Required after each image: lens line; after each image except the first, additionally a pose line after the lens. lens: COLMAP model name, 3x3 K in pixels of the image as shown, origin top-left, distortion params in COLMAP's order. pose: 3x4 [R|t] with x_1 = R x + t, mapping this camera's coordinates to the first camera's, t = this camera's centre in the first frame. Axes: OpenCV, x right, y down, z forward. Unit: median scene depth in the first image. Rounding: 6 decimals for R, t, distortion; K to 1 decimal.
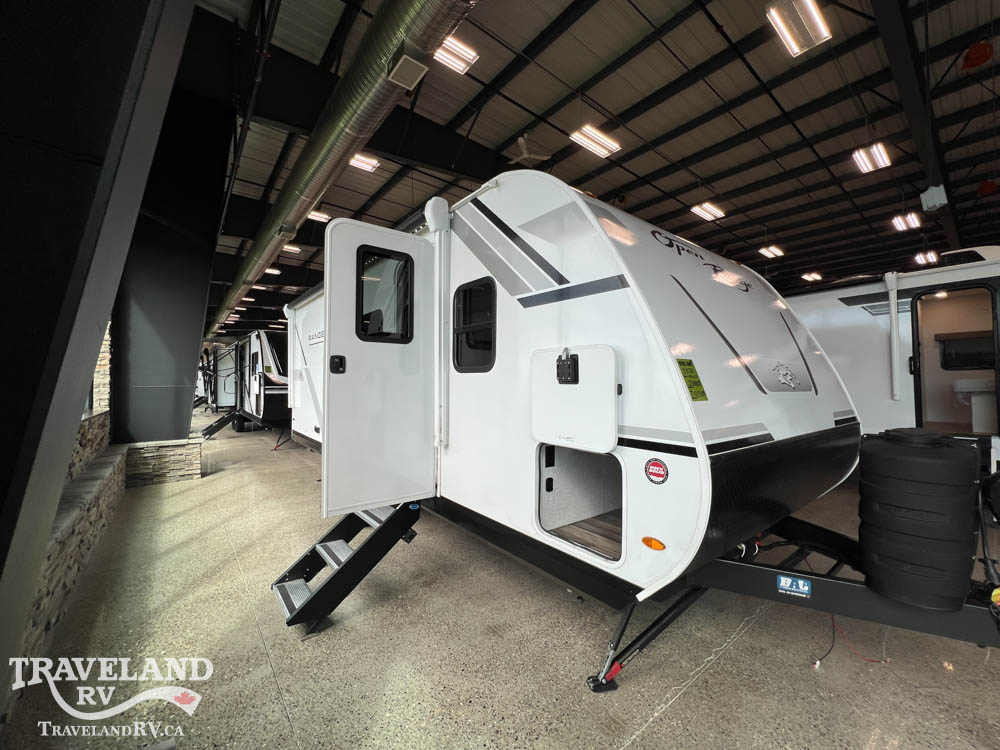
lens RADIAL K [[400.8, 0, 497.8], [0, 400.8, 374.1], [0, 0, 1]] dist [-0.001462, -0.000090]
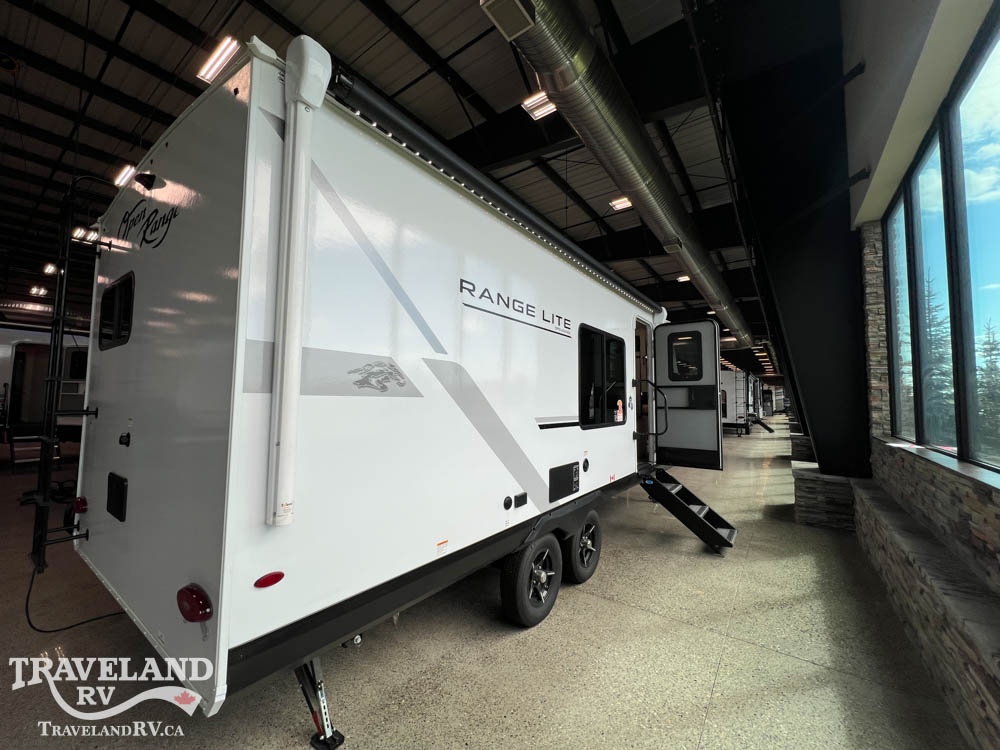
lens RADIAL K [[400.8, 0, 497.8], [0, 400.8, 374.1], [0, 0, 1]] dist [-0.001462, -0.000090]
pose [[-0.271364, 0.059162, 0.960657, -1.449359], [-0.026995, 0.997249, -0.069041, 0.033113], [-0.962098, -0.044668, -0.269021, 1.837668]]
